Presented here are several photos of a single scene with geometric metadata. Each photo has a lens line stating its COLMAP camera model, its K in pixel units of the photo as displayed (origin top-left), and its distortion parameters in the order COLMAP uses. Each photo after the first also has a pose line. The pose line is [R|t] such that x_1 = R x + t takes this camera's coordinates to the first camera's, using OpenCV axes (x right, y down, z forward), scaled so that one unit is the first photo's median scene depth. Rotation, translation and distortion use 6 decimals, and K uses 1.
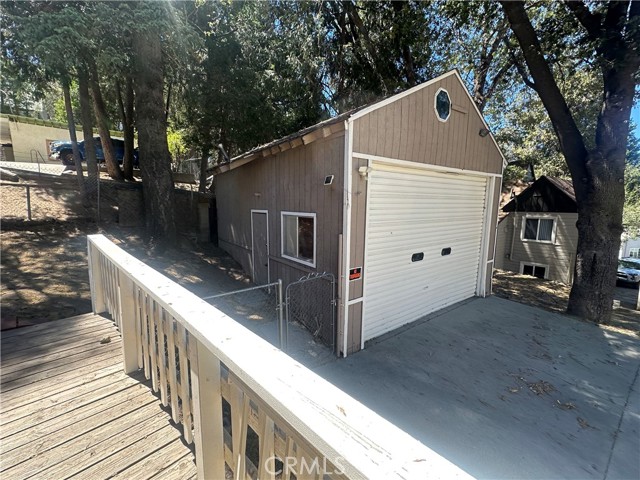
lens RADIAL K [[265.9, 0, 320.0], [0, 265.9, 240.0], [0, 0, 1]] dist [-0.003657, 0.000104]
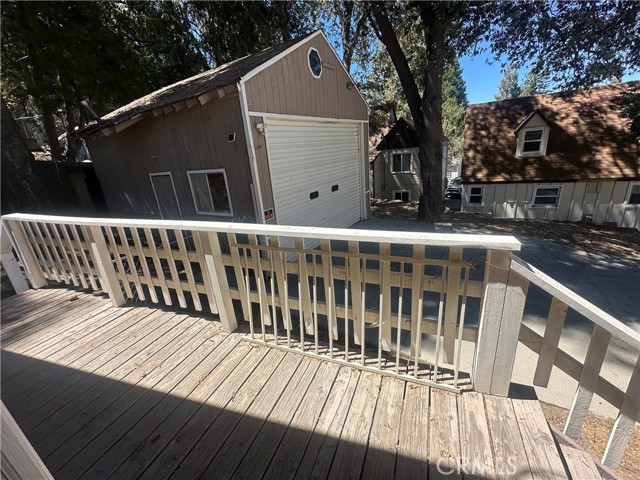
lens RADIAL K [[265.9, 0, 320.0], [0, 265.9, 240.0], [0, 0, 1]] dist [-0.003657, 0.000104]
pose [[0.922298, -0.203679, 0.328451, -0.063677], [0.143146, 0.969444, 0.199216, 0.023720], [-0.358991, -0.136720, 0.923273, -0.201145]]
